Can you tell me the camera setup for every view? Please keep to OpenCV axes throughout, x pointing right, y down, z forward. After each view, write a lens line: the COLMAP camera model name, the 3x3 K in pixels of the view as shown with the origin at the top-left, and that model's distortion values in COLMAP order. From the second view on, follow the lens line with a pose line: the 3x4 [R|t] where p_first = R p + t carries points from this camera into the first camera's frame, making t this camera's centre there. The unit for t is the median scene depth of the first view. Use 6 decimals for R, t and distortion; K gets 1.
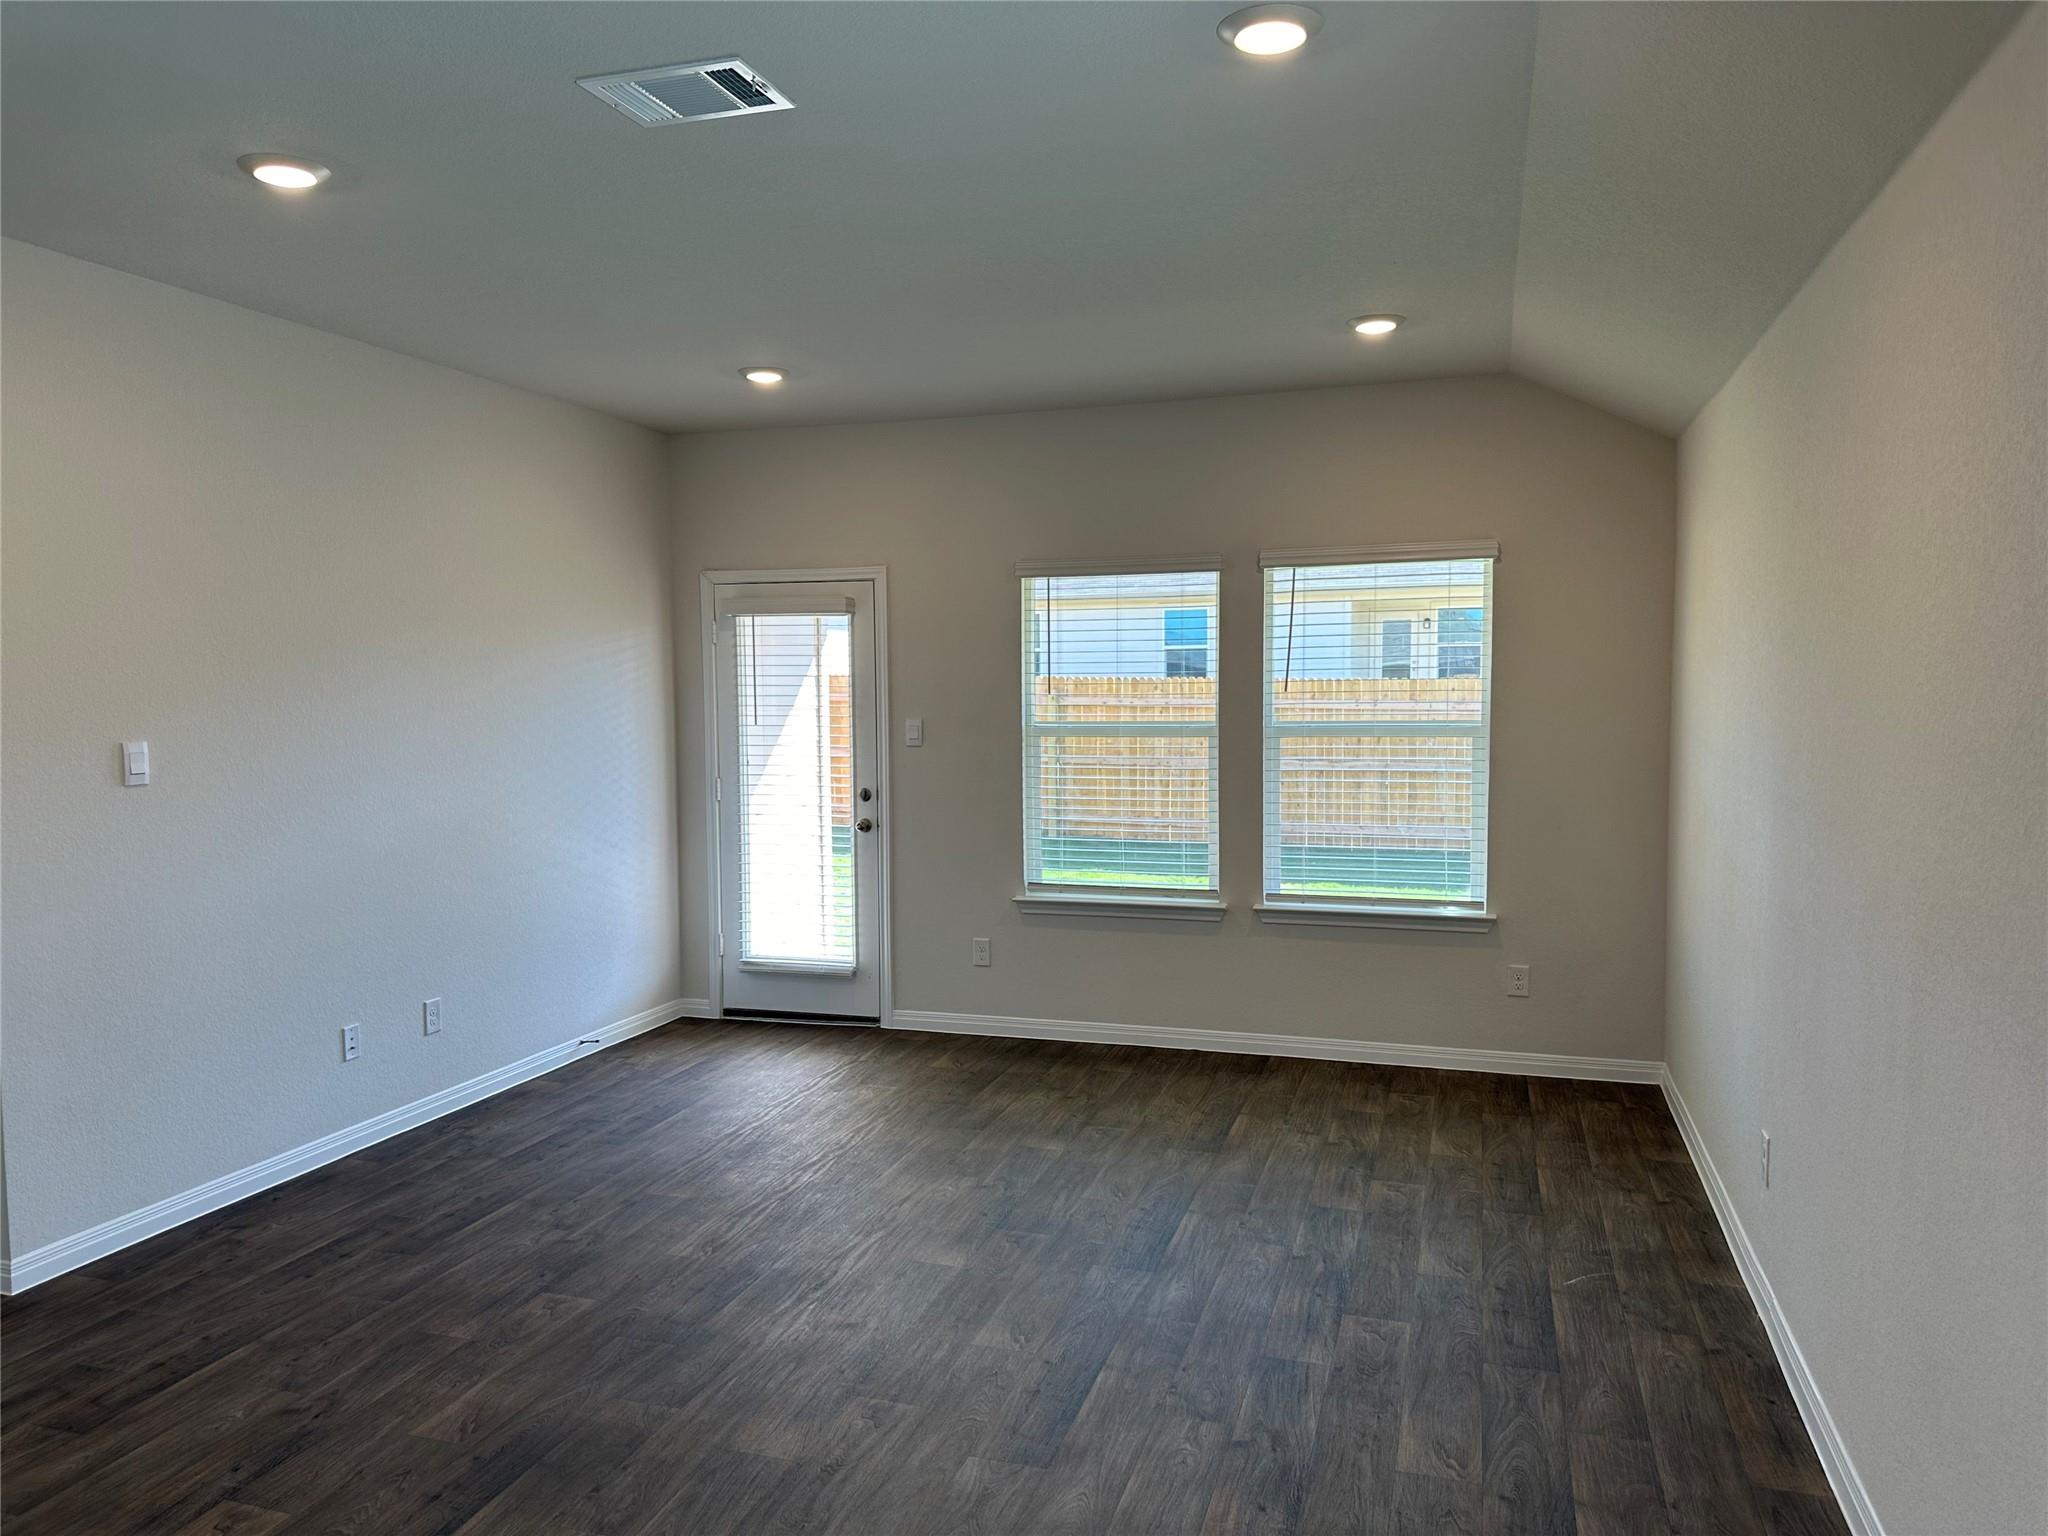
lens RADIAL K [[1433.3, 0, 1024.0], [0, 1433.3, 771.5], [0, 0, 1]] dist [0.010446, -0.016774]
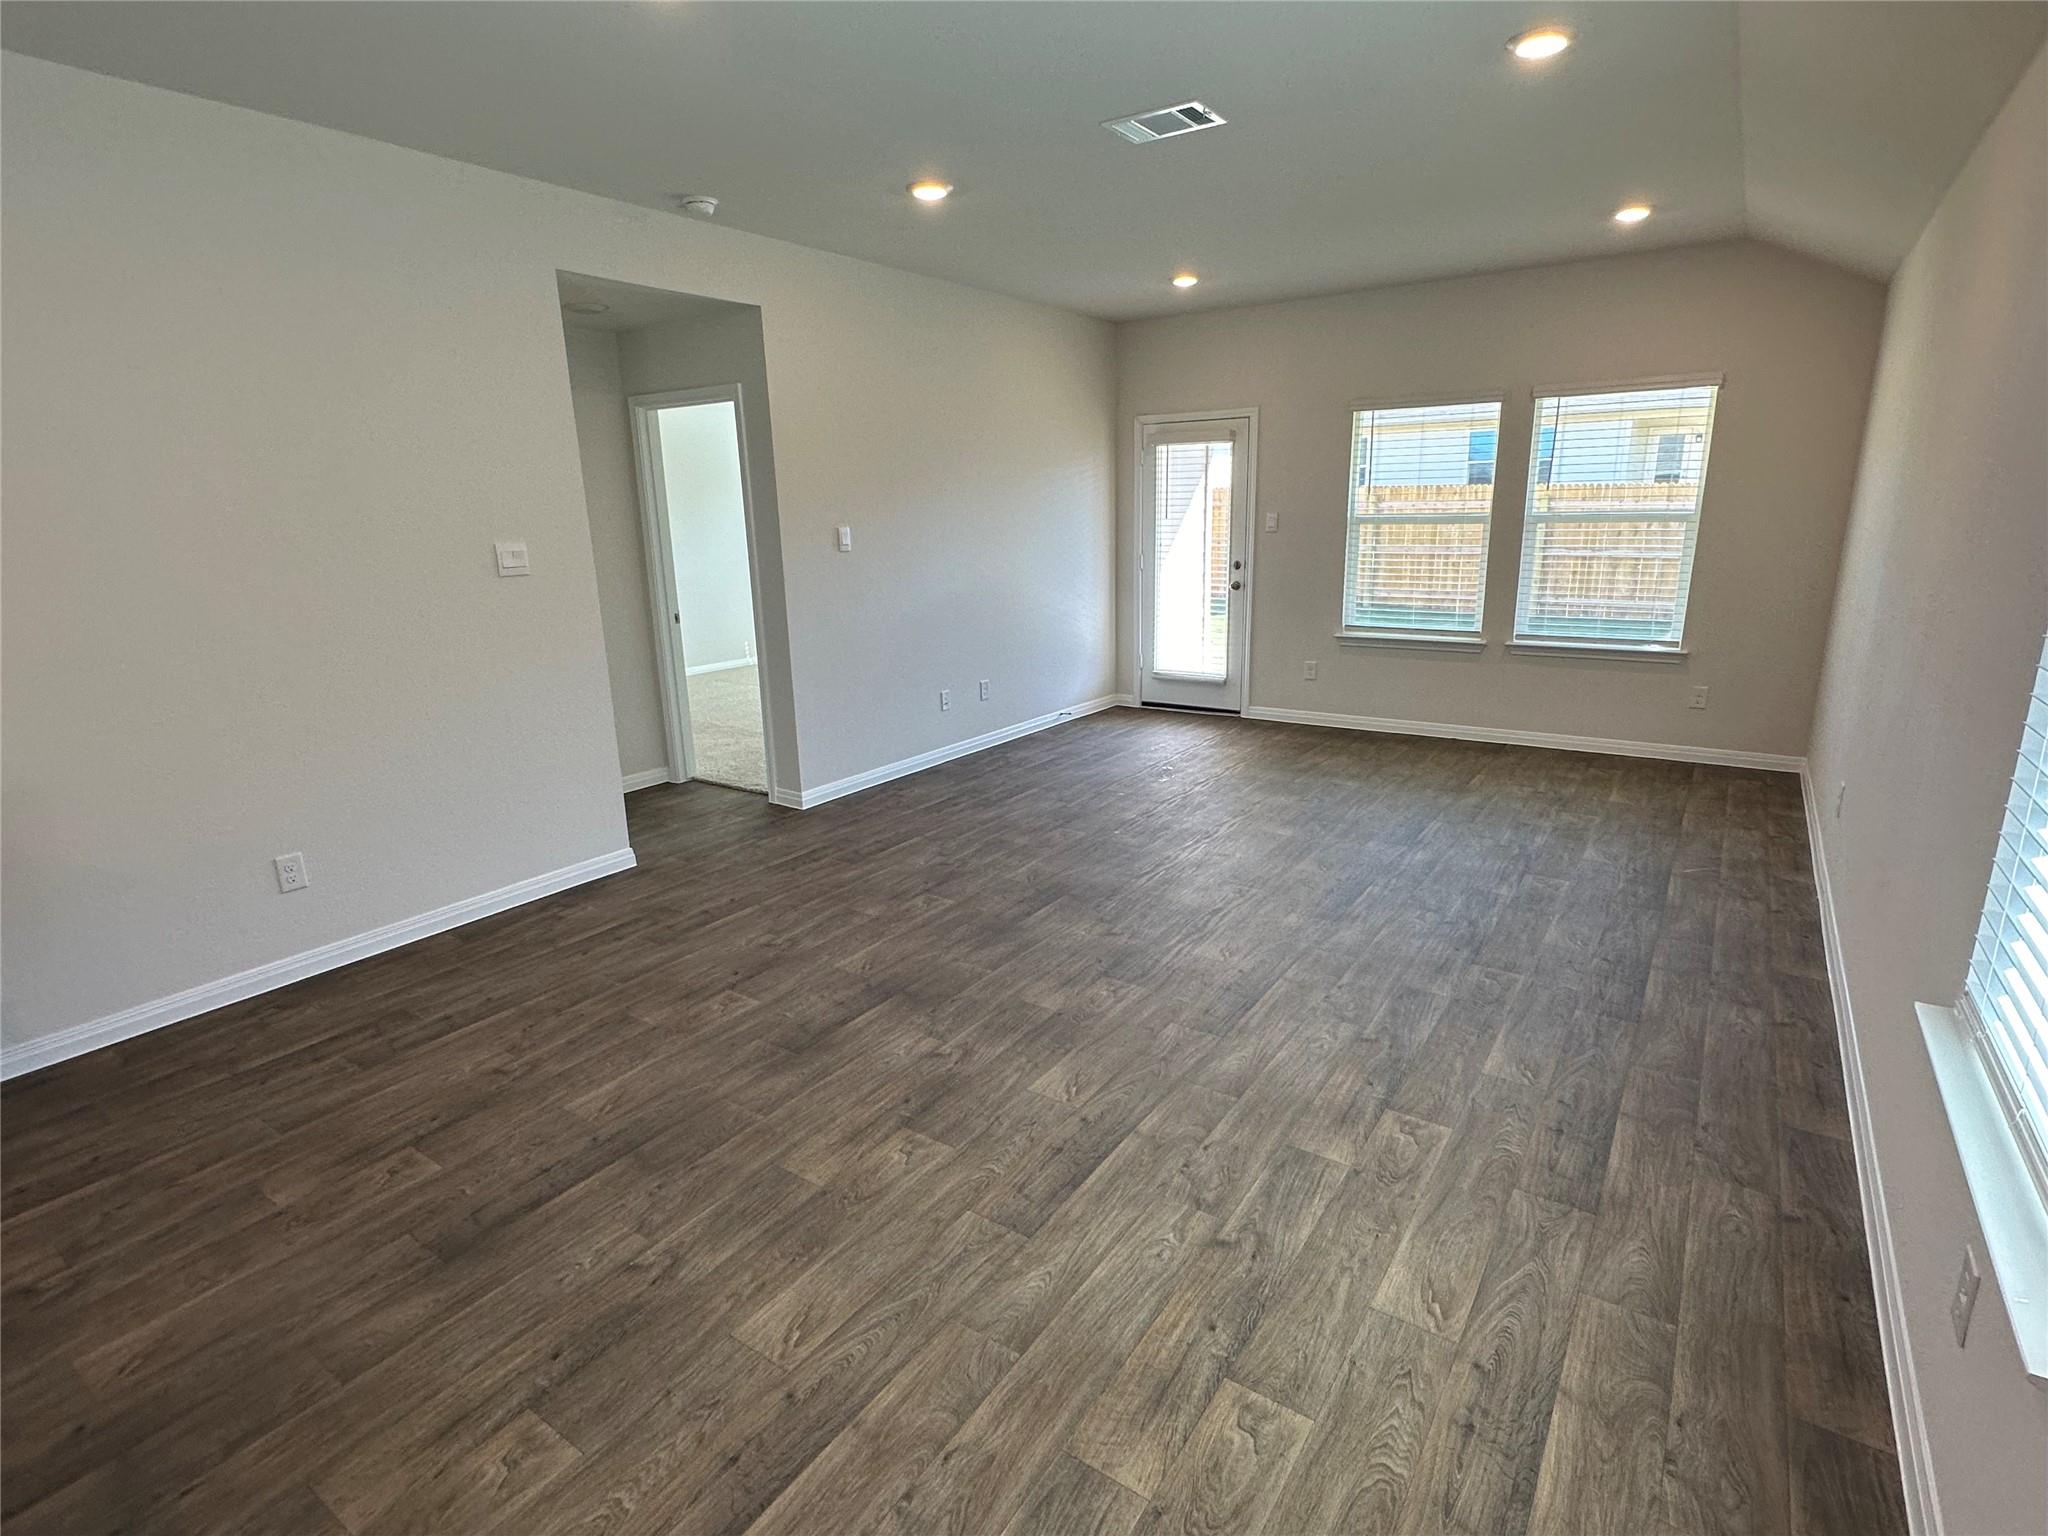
lens RADIAL K [[1032.2, 0, 1026.6], [0, 1032.2, 774.4], [0, 0, 1]] dist [-0.013182, 0.001626]
pose [[0.956454, 0.060419, -0.285561, 0.001576], [-0.001438, 0.979305, 0.202387, 0.013146], [0.291879, -0.193163, 0.936747, -0.137813]]
